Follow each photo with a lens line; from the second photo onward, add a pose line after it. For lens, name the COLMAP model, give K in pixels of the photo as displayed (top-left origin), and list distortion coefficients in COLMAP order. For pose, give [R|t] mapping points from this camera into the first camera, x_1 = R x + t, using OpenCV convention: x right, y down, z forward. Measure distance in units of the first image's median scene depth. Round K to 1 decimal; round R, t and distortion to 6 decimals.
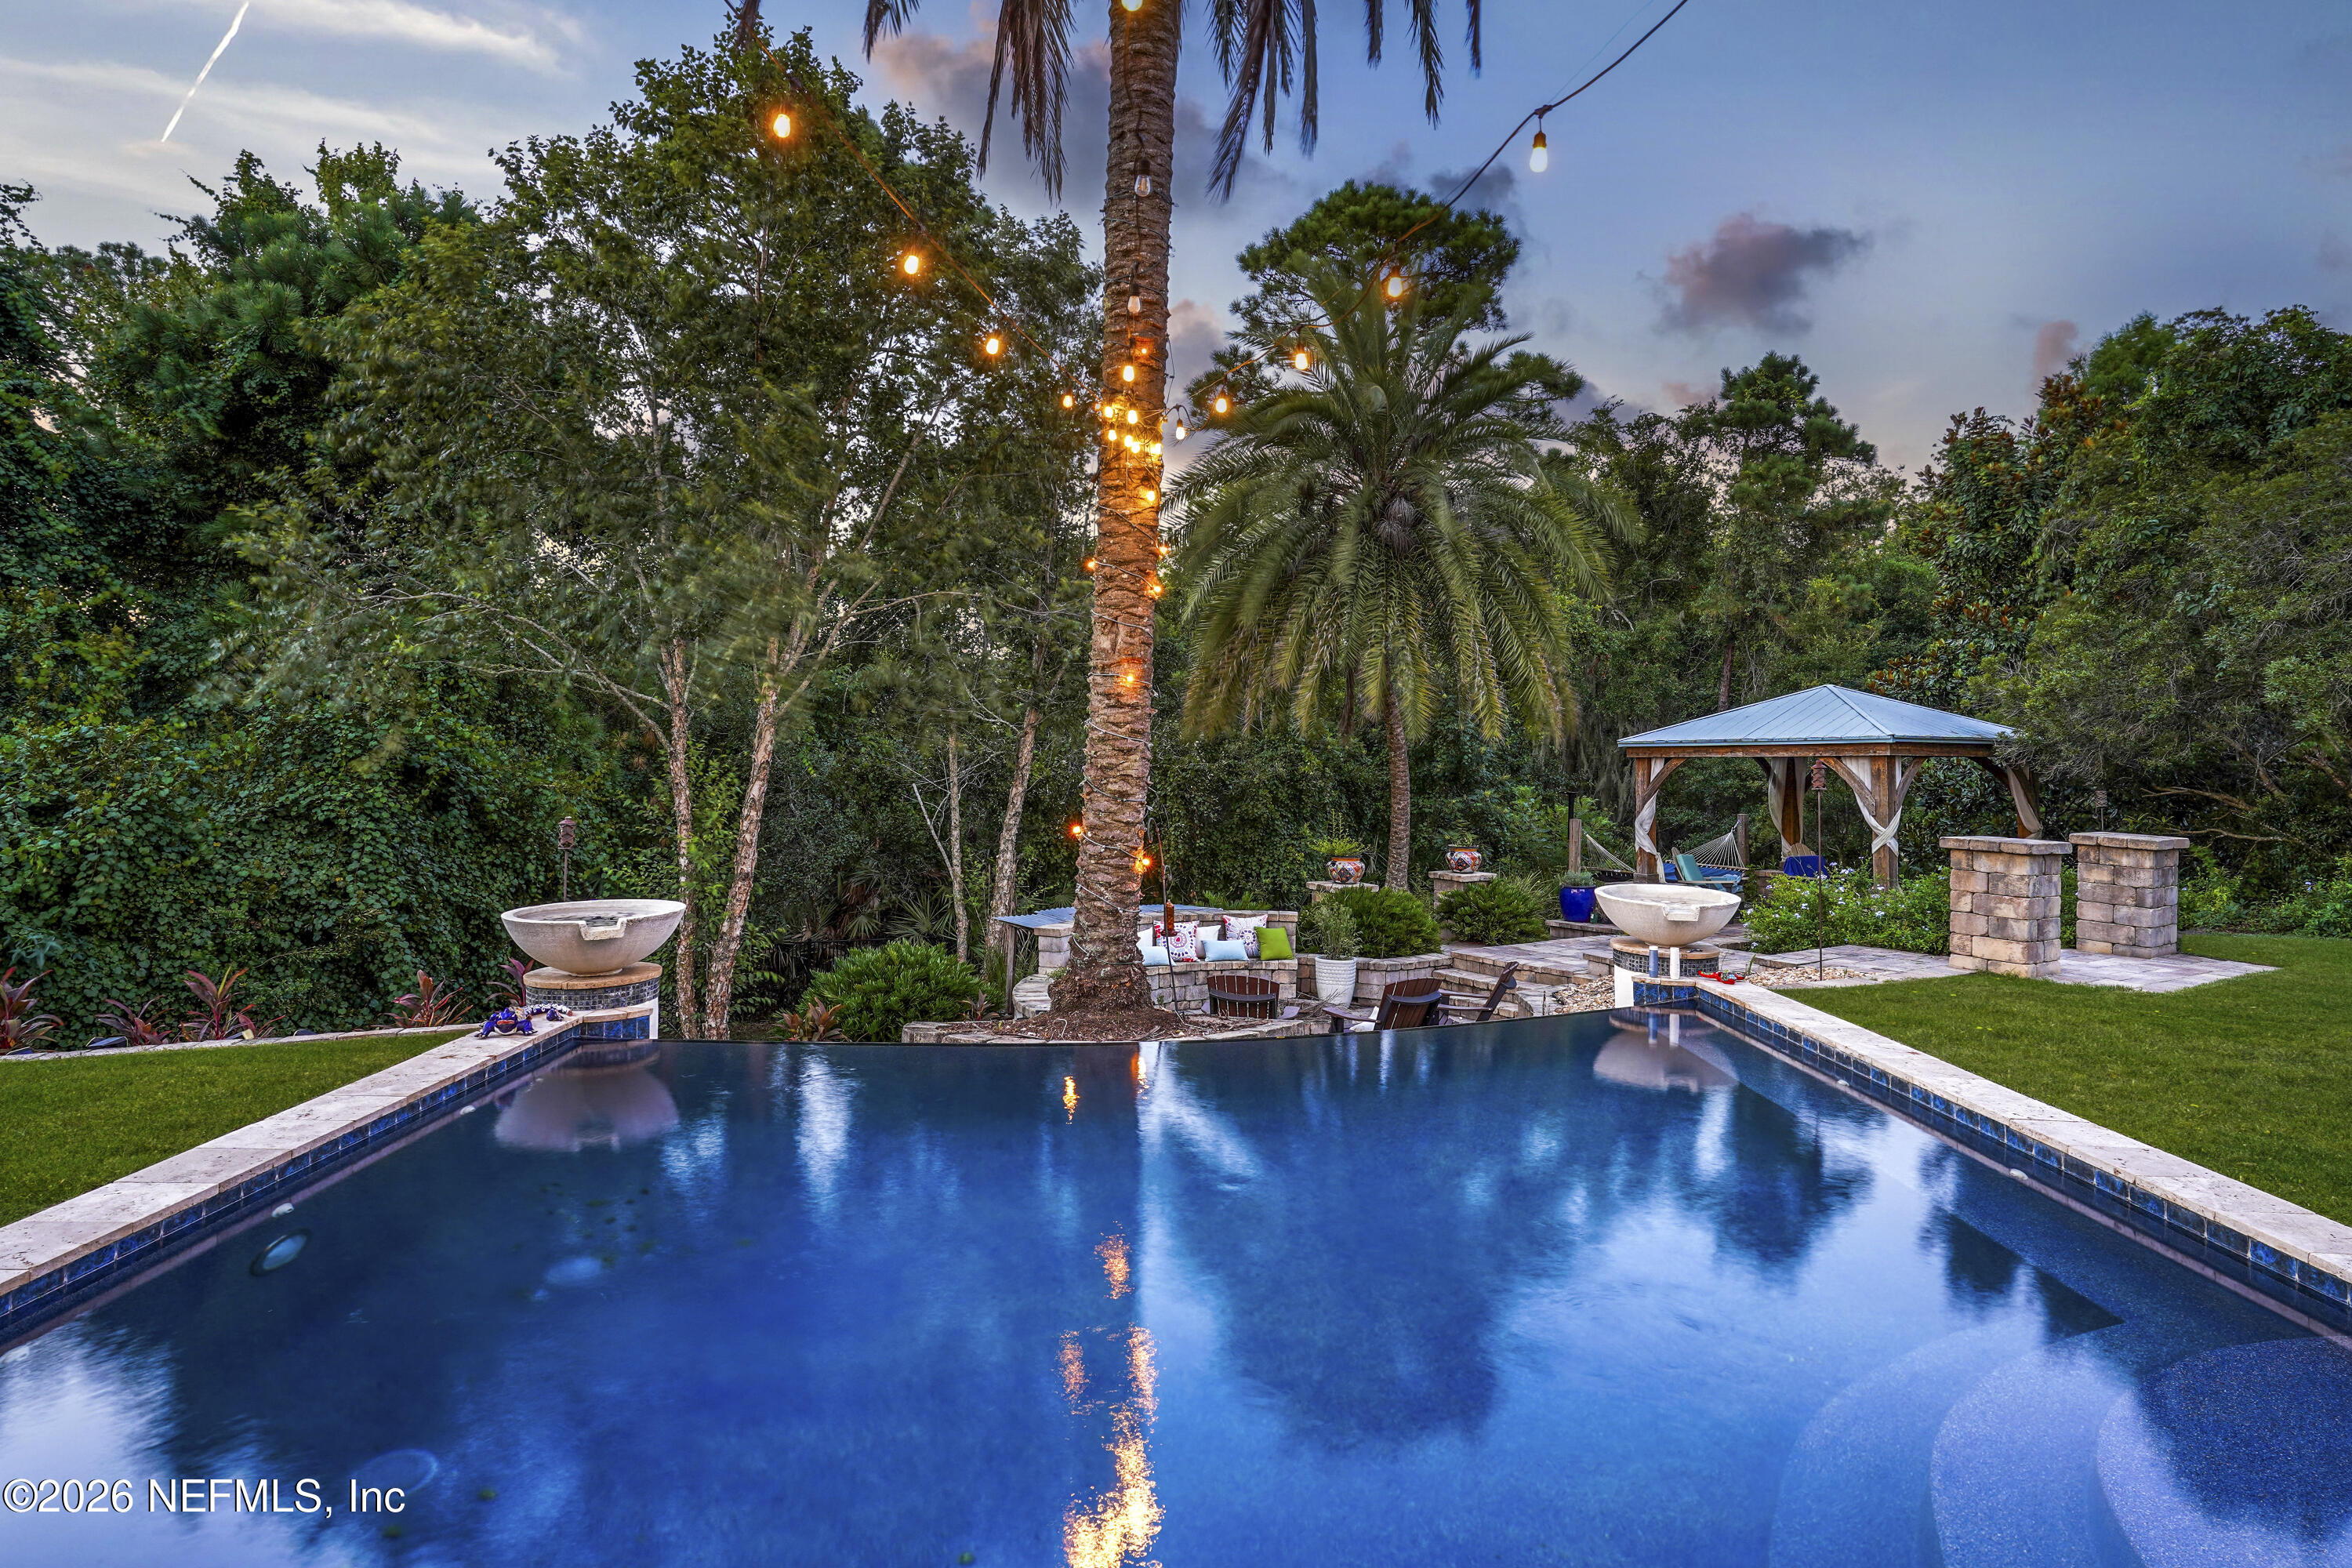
lens RADIAL K [[1293.2, 0, 1176.4], [0, 1293.2, 662.4], [0, 0, 1]] dist [0.000329, -0.000630]
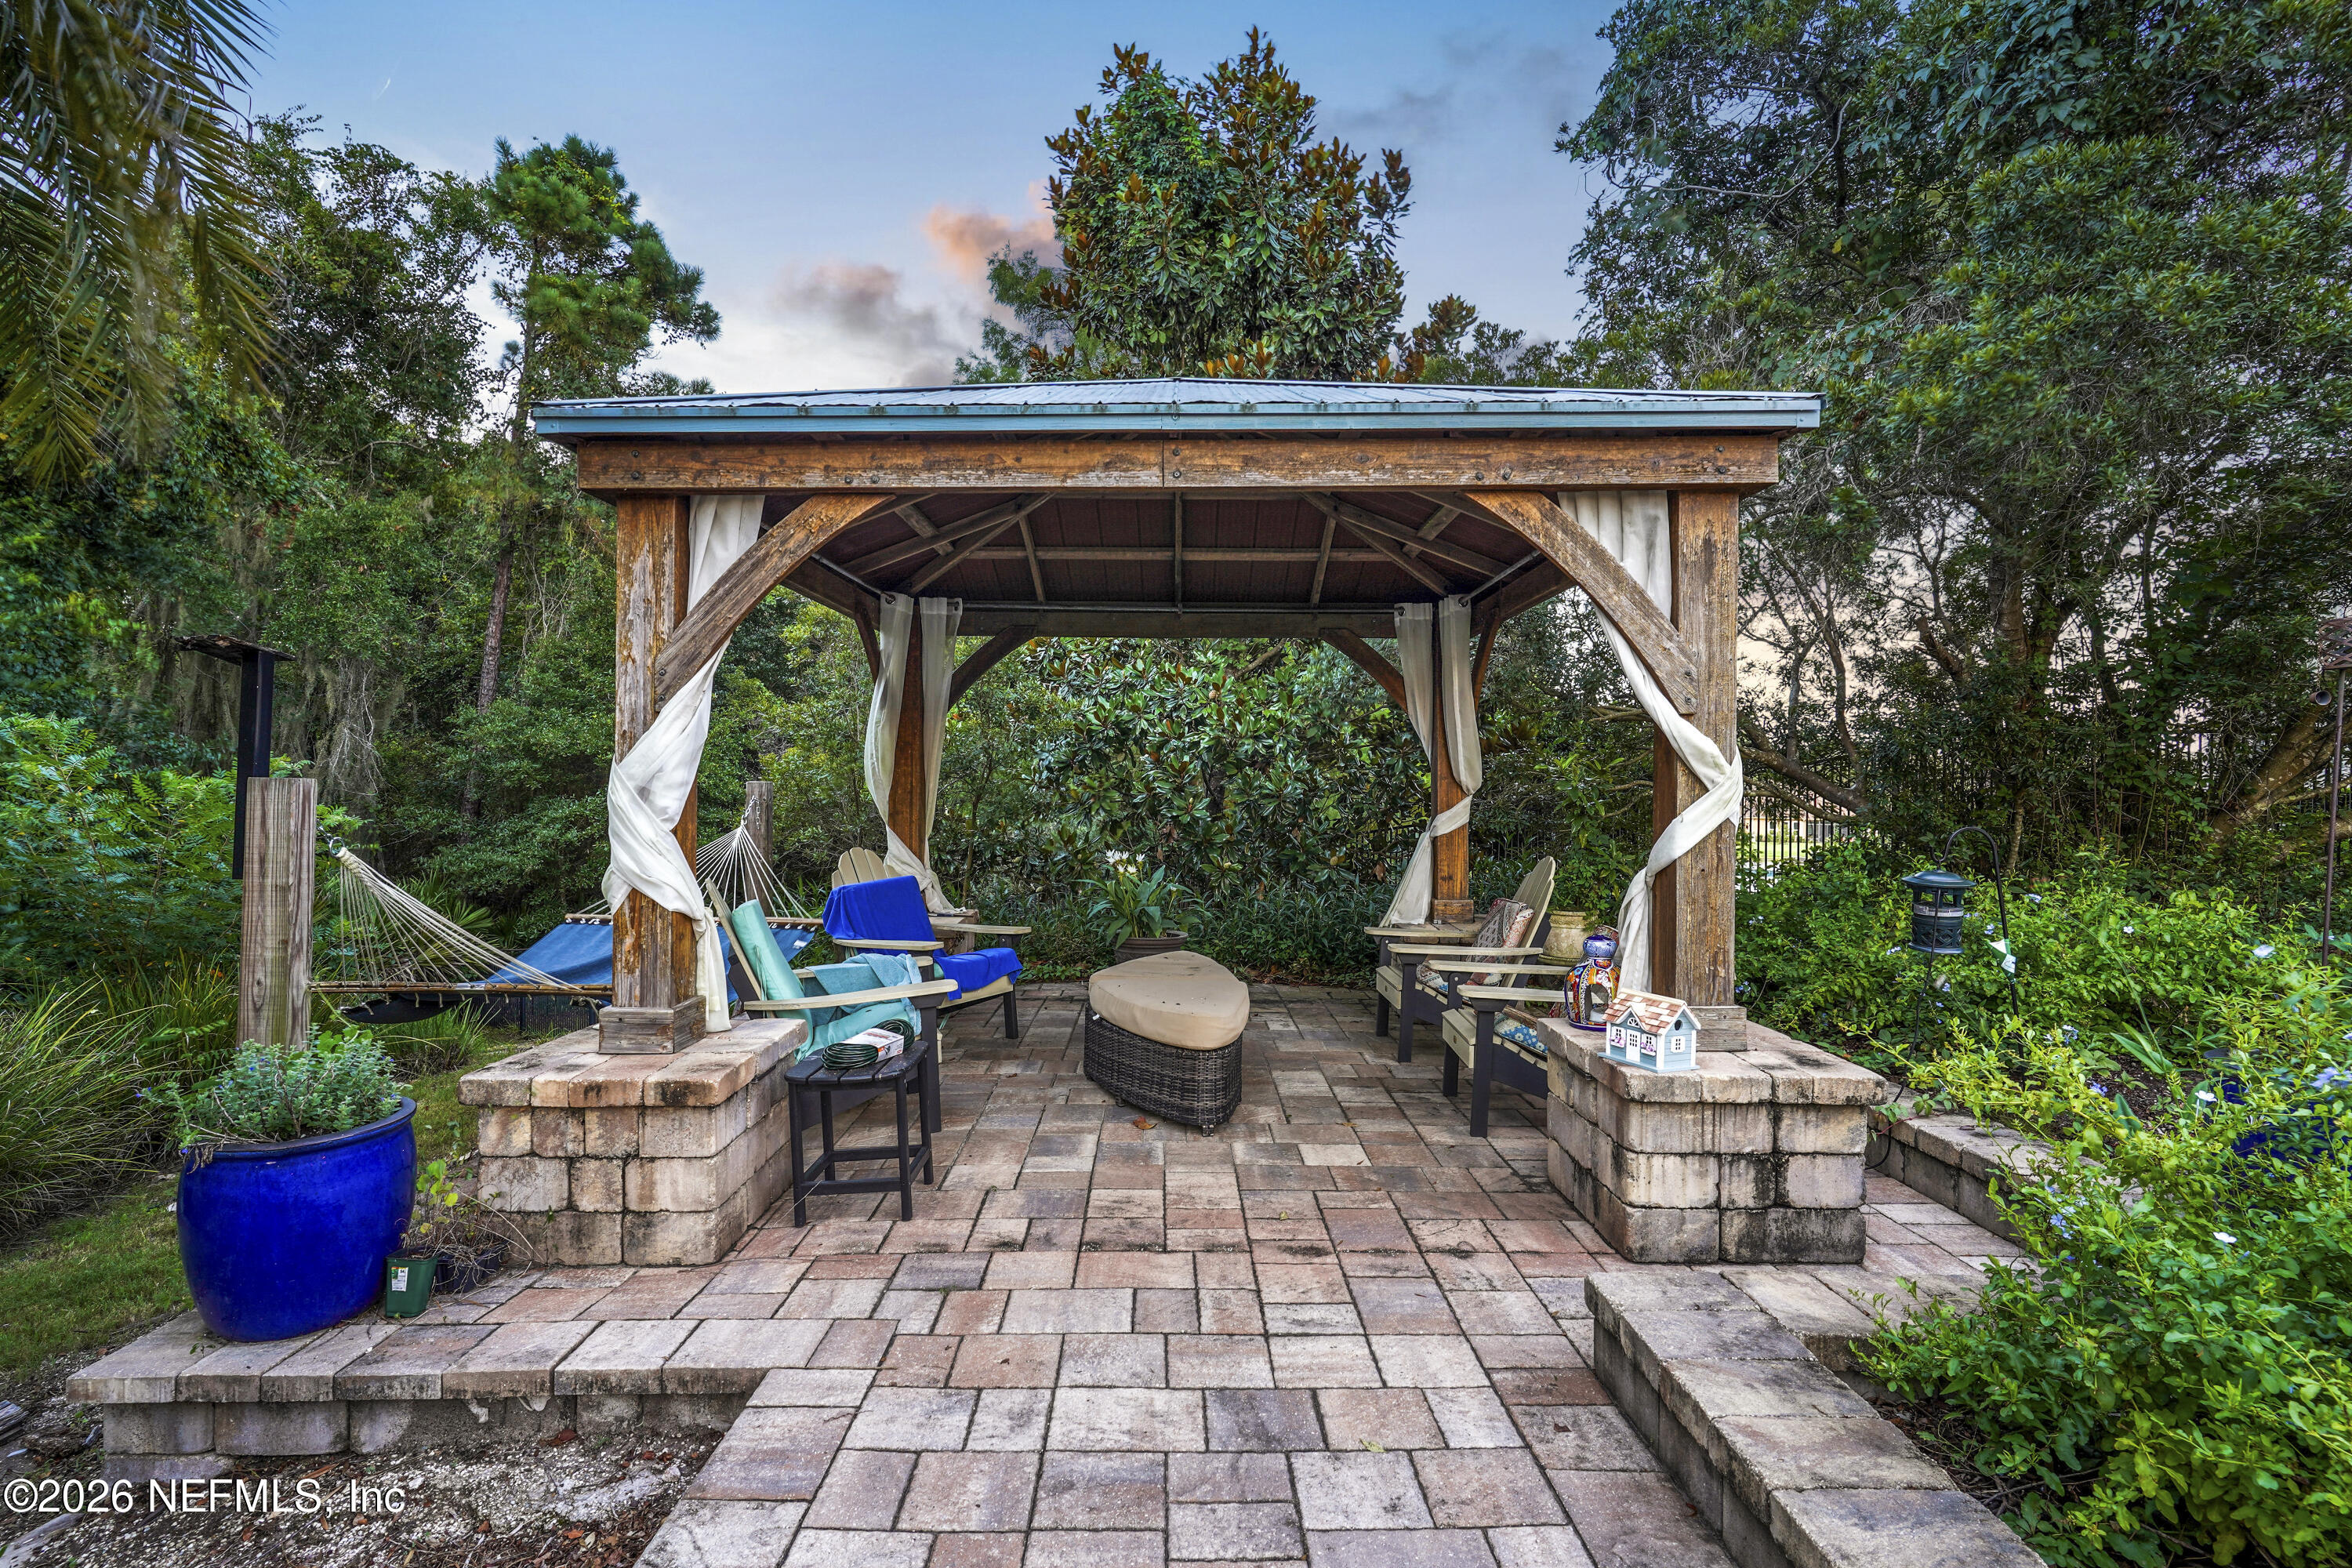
lens RADIAL K [[1145.4, 0, 1162.9], [0, 1145.4, 785.2], [0, 0, 1]] dist [0.000587, 0.000050]
pose [[0.536588, -0.004447, 0.843833, 0.294325], [-0.062748, 0.997007, 0.045156, 0.134693], [-0.841508, -0.077179, 0.534703, 1.001880]]
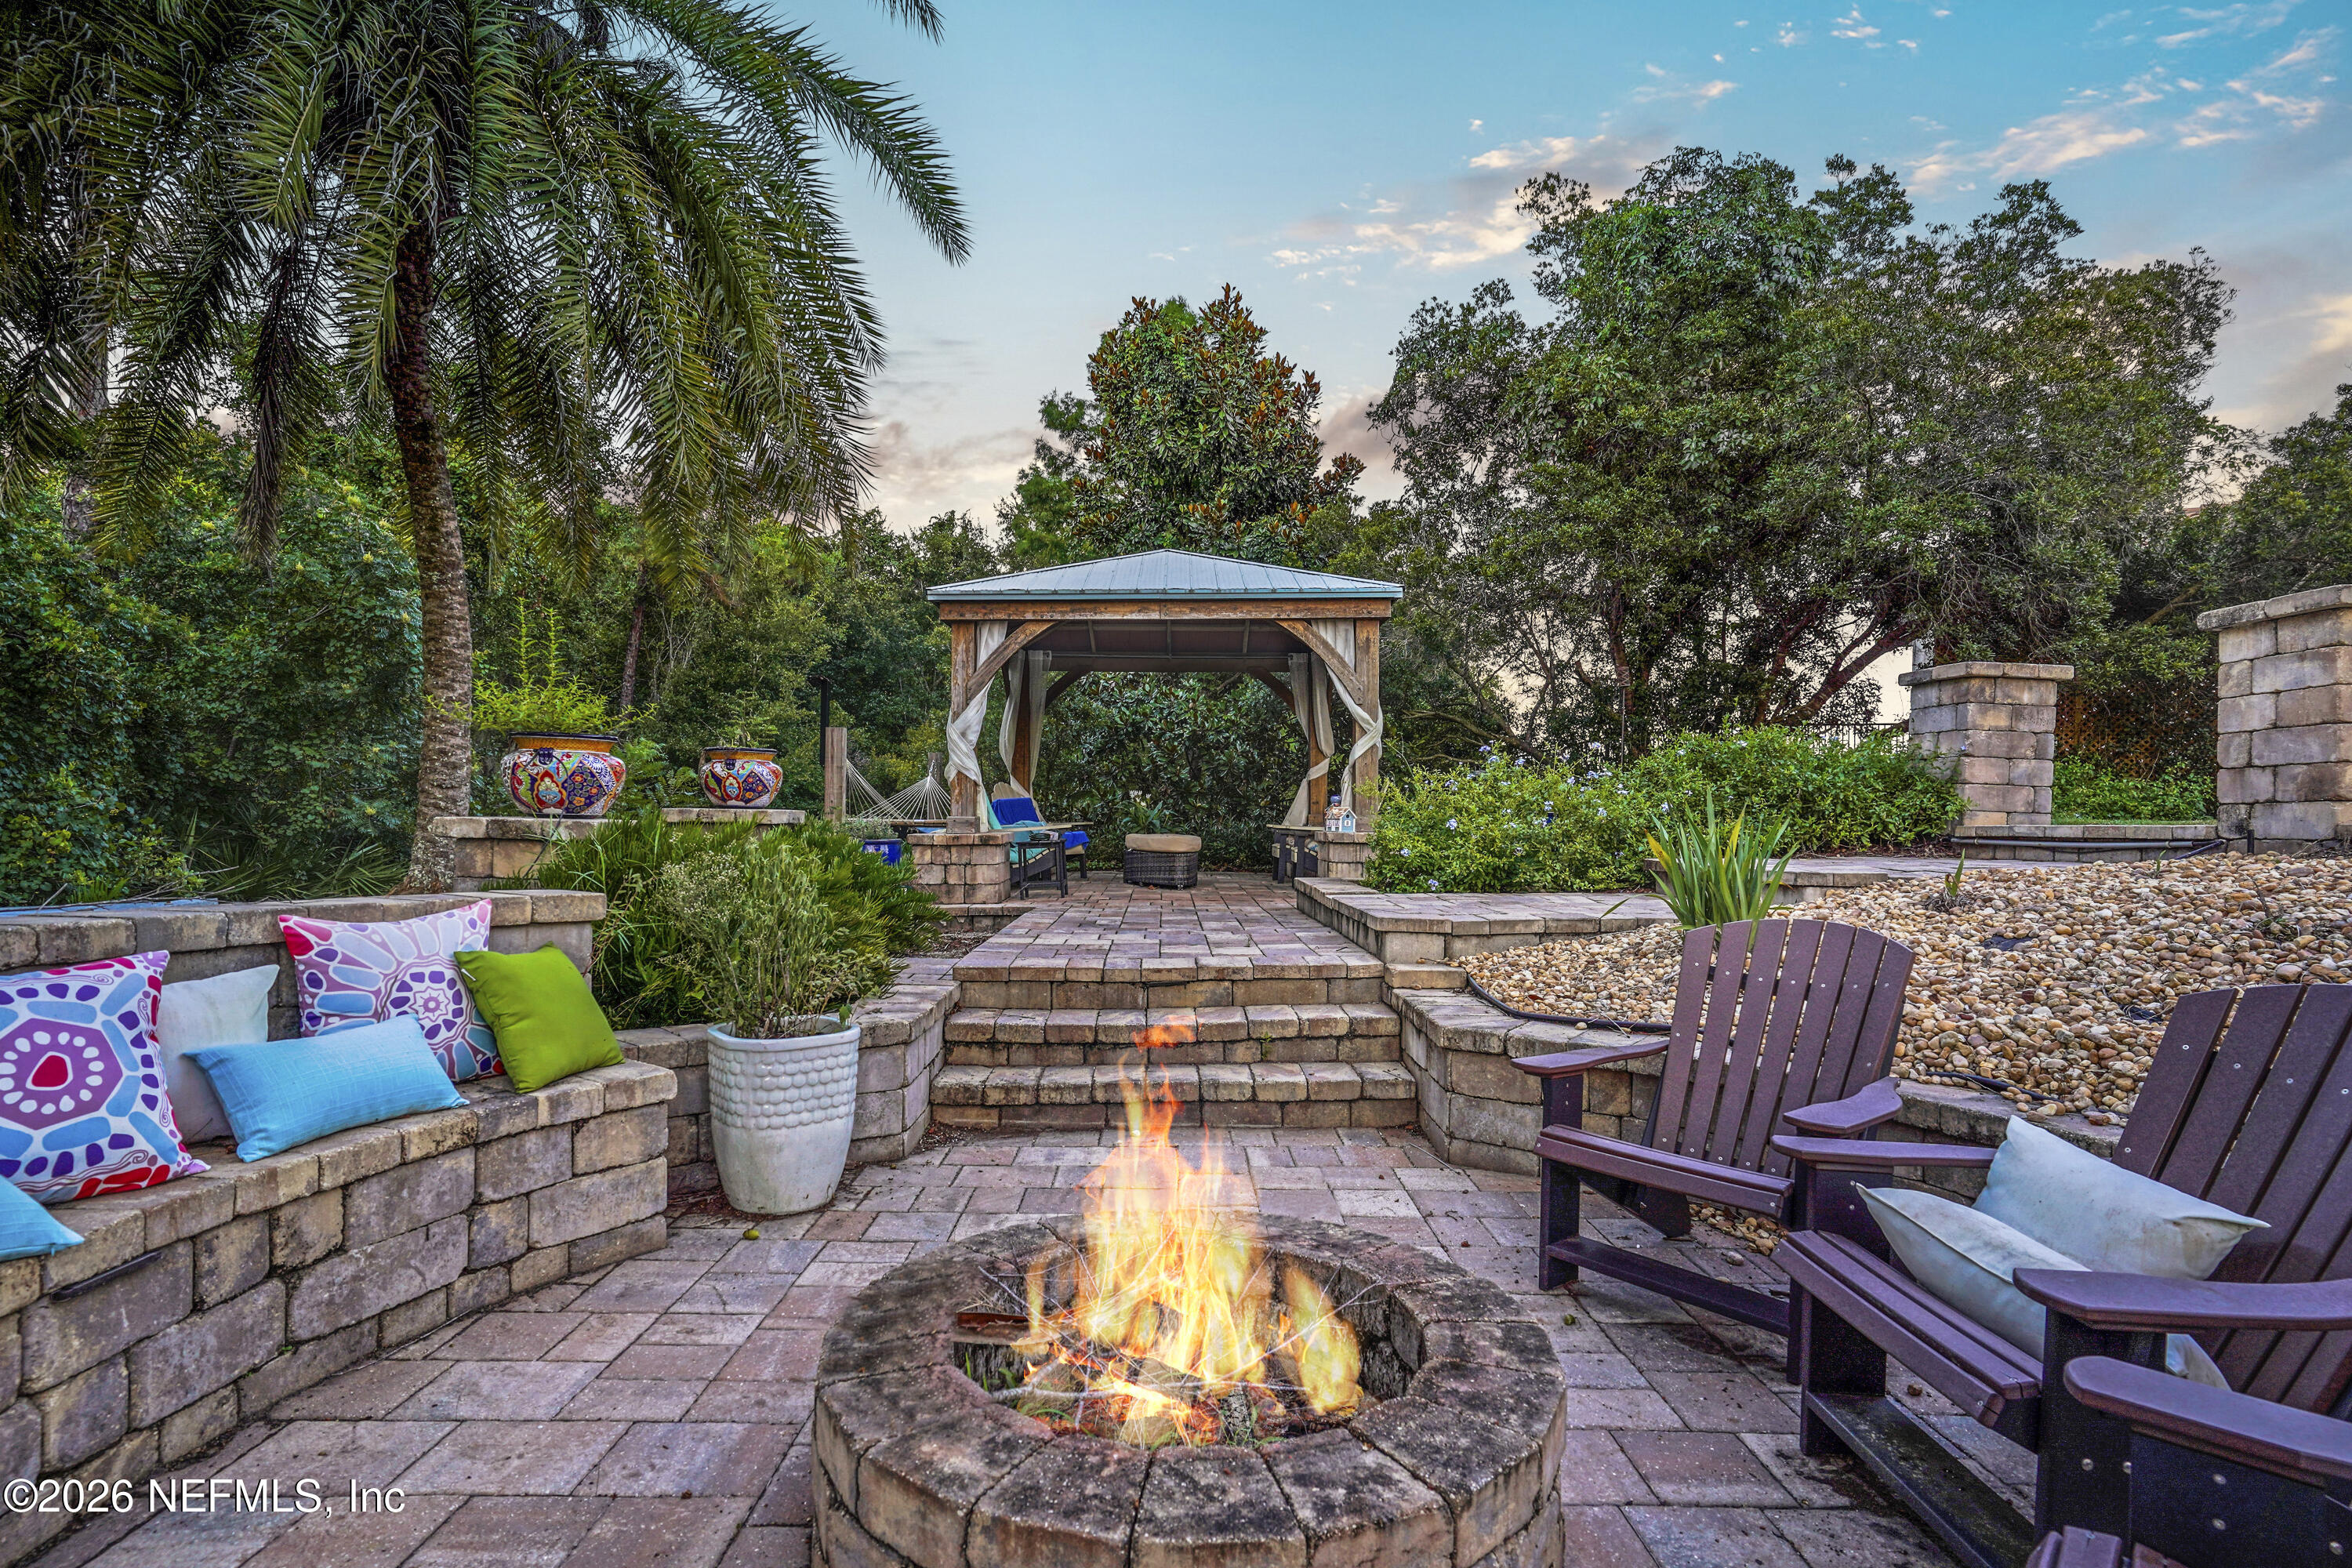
lens RADIAL K [[1151.6, 0, 1169.2], [0, 1151.6, 840.5], [0, 0, 1]] dist [0.003233, 0.000525]
pose [[0.536059, -0.025532, 0.843794, -0.044481], [-0.062618, 0.995586, 0.069905, 0.160793], [-0.841855, -0.090310, 0.532095, 0.777854]]
